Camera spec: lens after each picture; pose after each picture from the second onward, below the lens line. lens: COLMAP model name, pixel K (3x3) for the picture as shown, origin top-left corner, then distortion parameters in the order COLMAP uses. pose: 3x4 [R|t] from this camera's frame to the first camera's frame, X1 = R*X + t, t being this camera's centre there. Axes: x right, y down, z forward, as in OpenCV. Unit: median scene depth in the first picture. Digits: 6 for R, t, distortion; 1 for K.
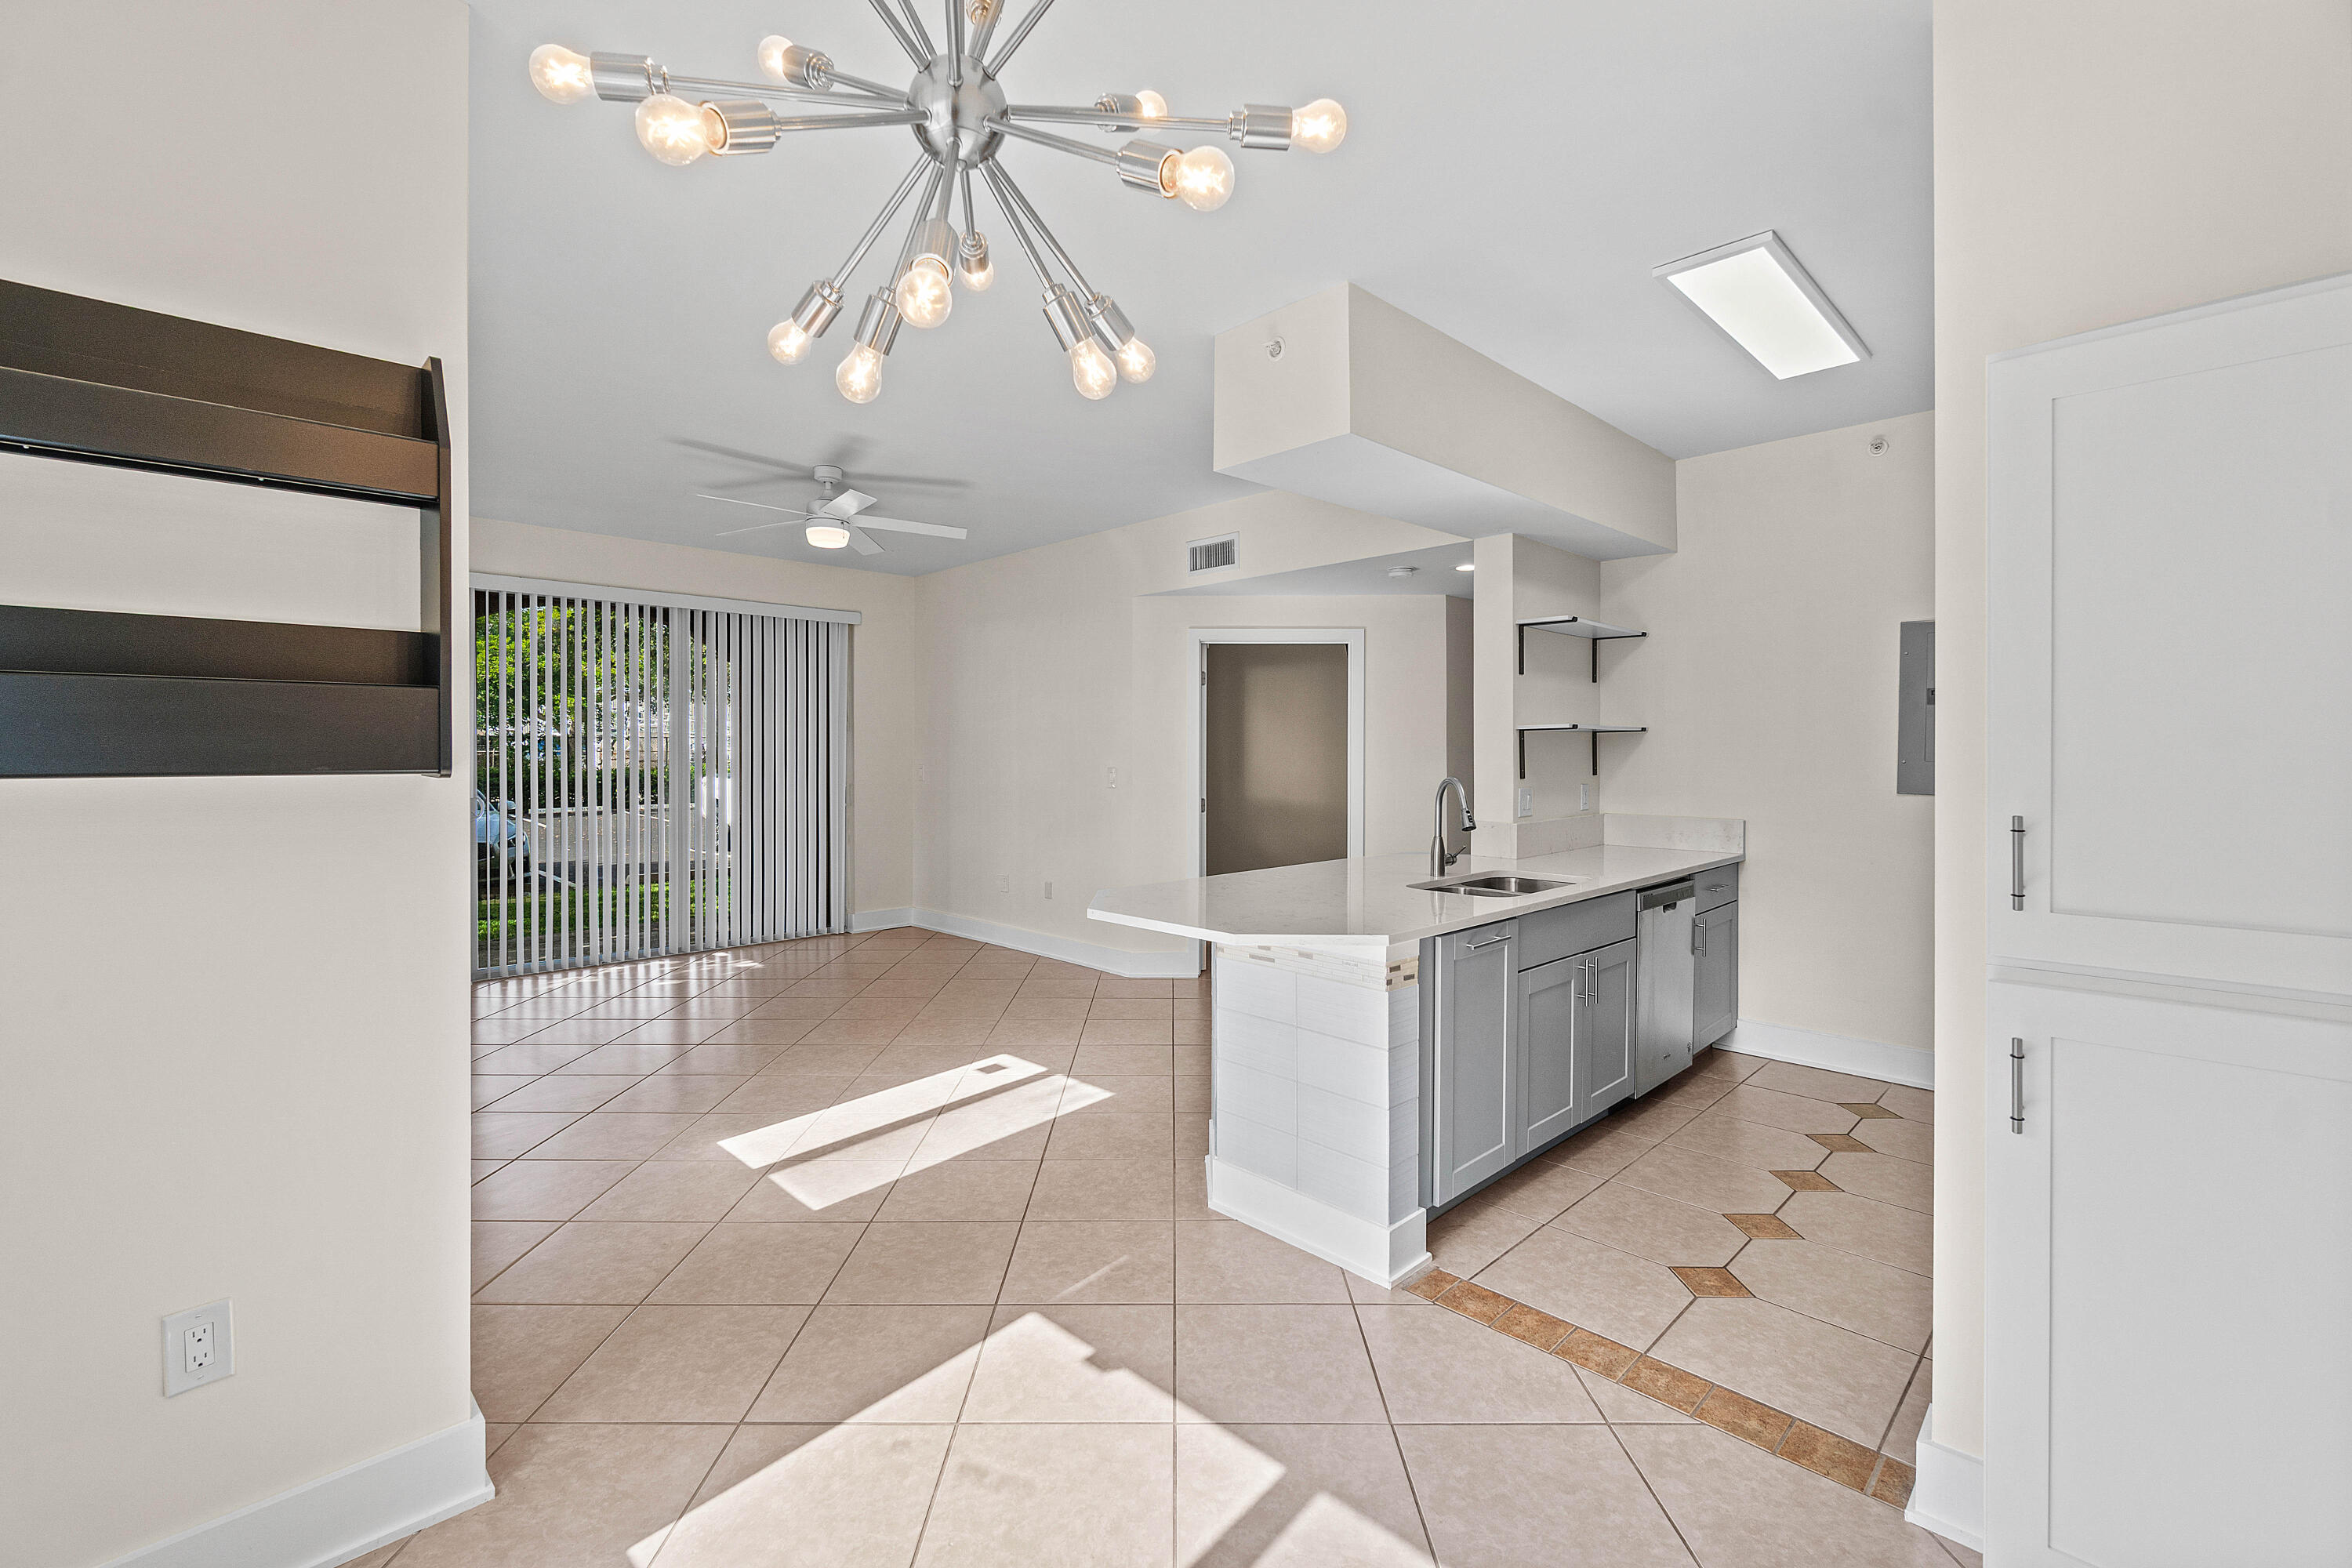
lens RADIAL K [[1037.0, 0, 1166.2], [0, 1037.0, 773.5], [0, 0, 1]] dist [-0.002679, -0.000105]
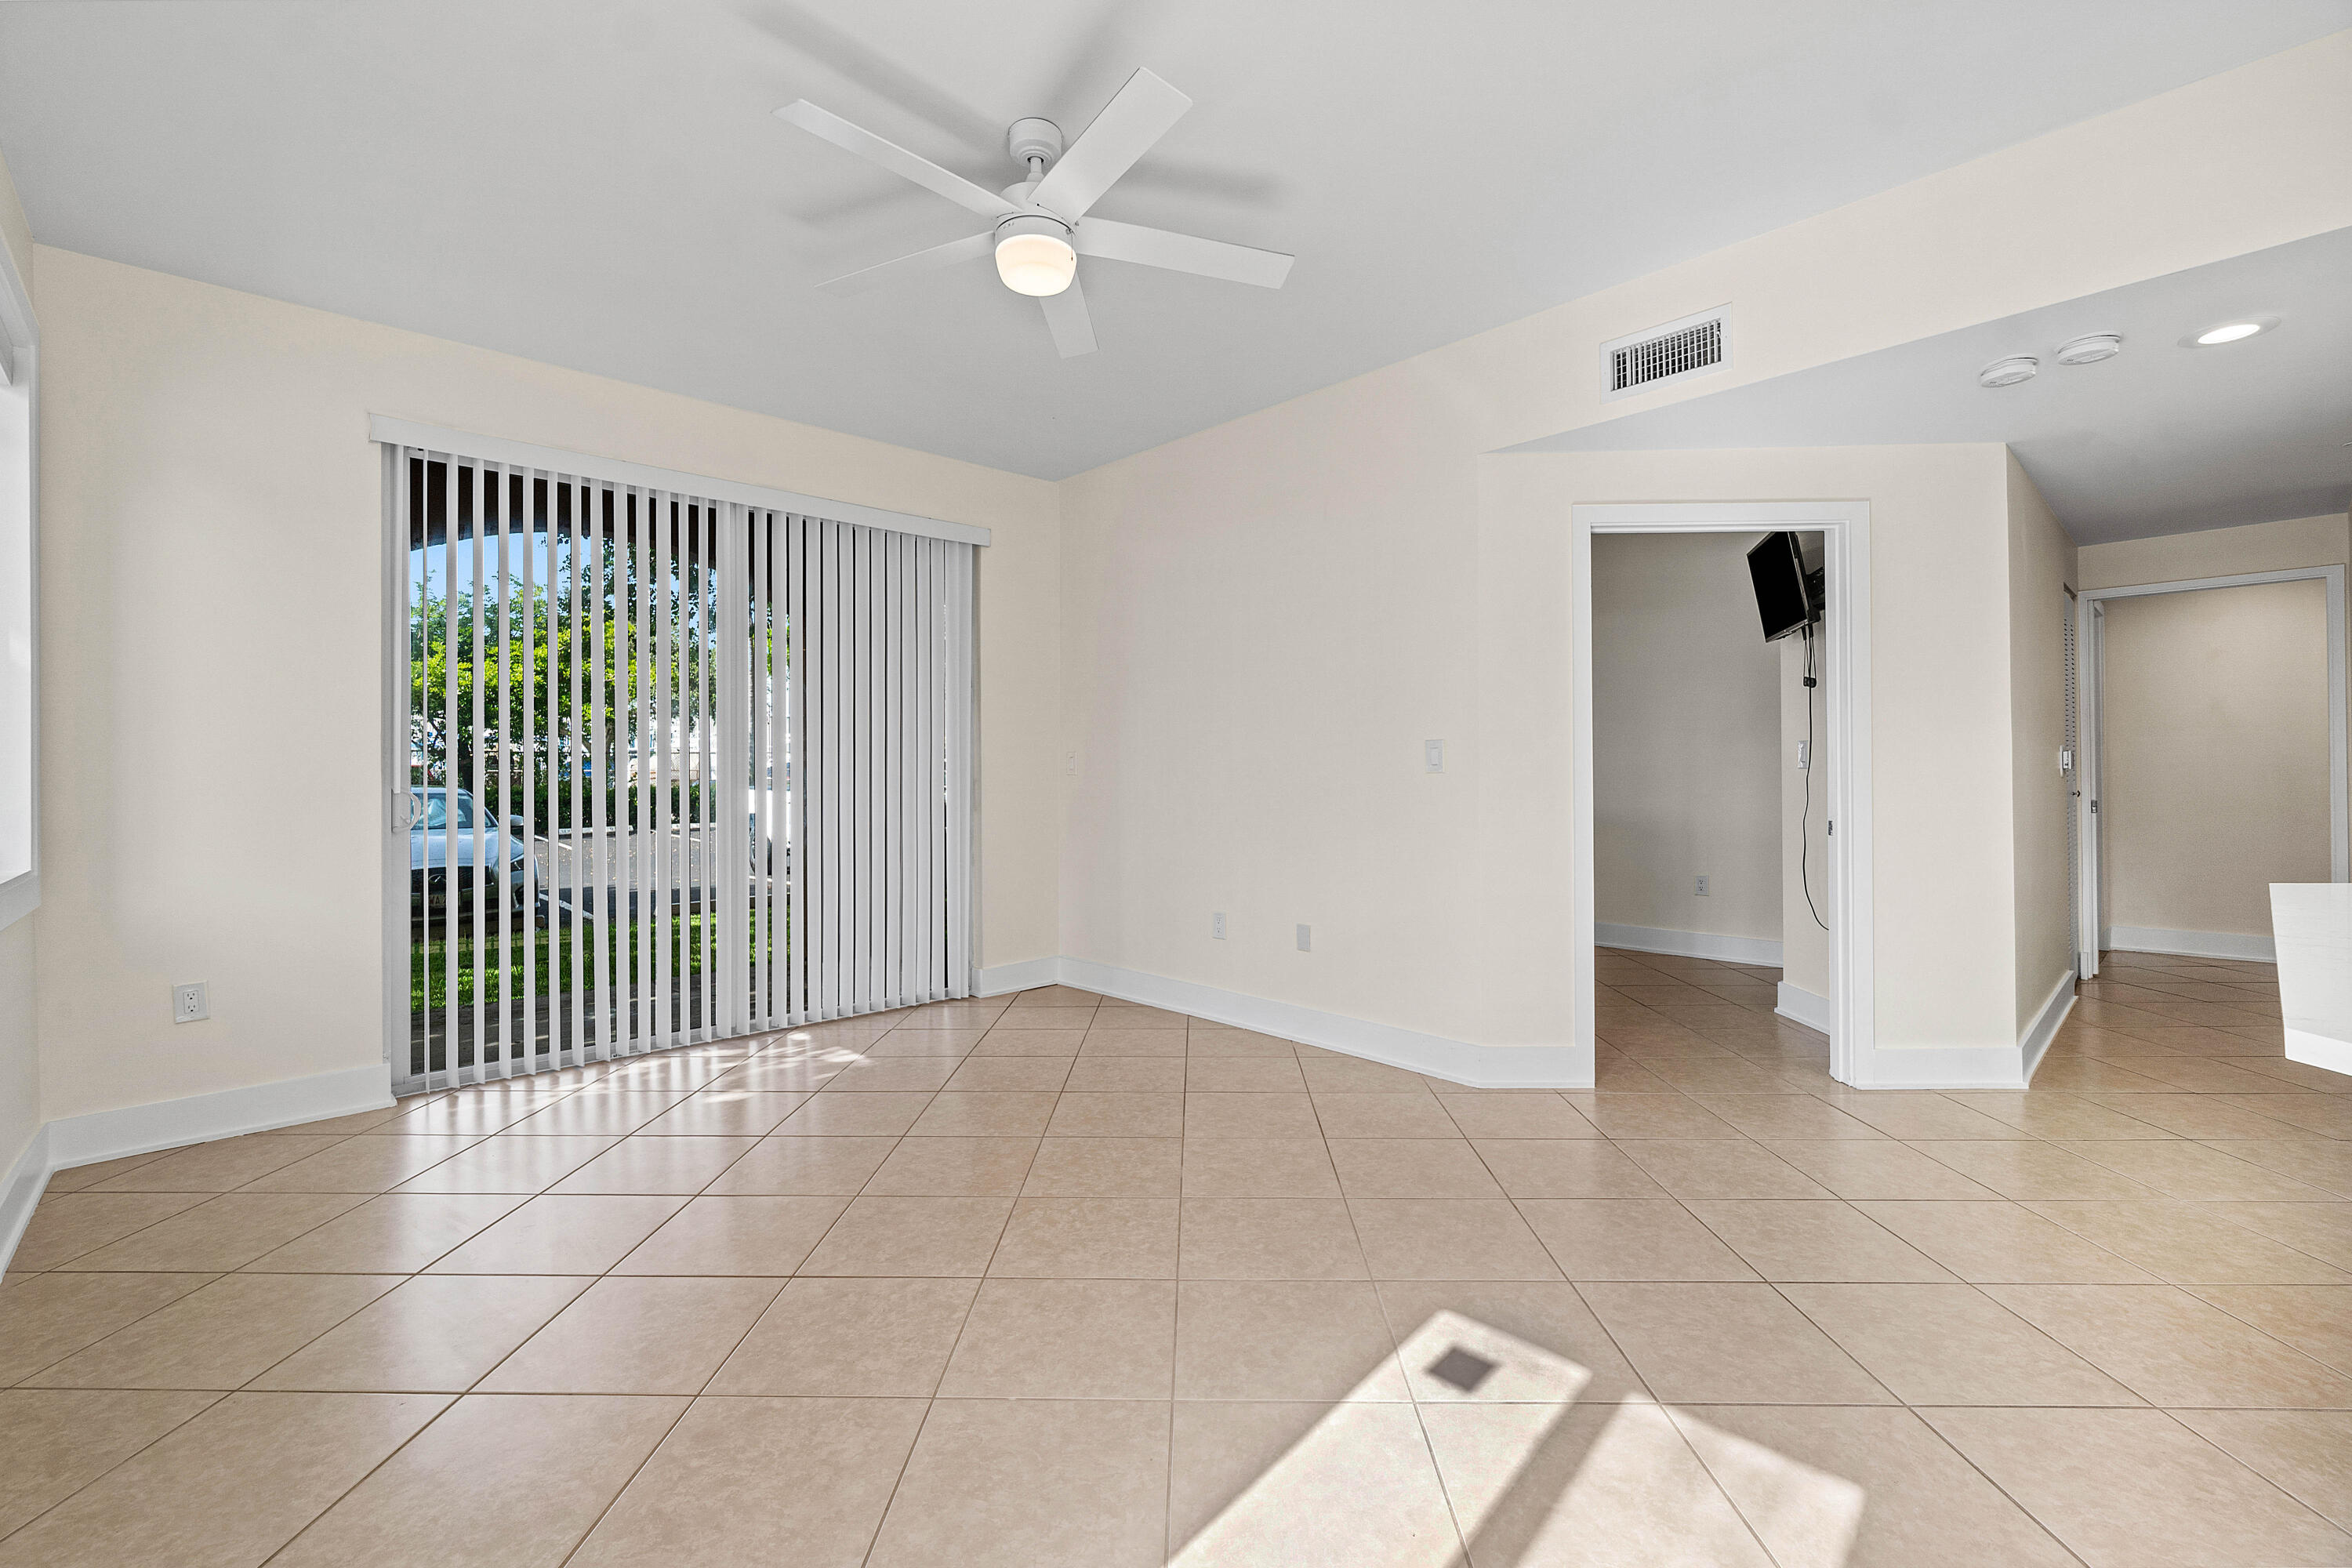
lens RADIAL K [[1028.8, 0, 1176.0], [0, 1028.8, 784.0], [0, 0, 1]] dist [-0.024700, 0.000127]
pose [[0.999850, -0.006682, -0.015990, -0.181065], [0.006475, 0.999895, -0.012939, 0.025656], [0.016075, 0.012834, 0.999788, 0.361862]]
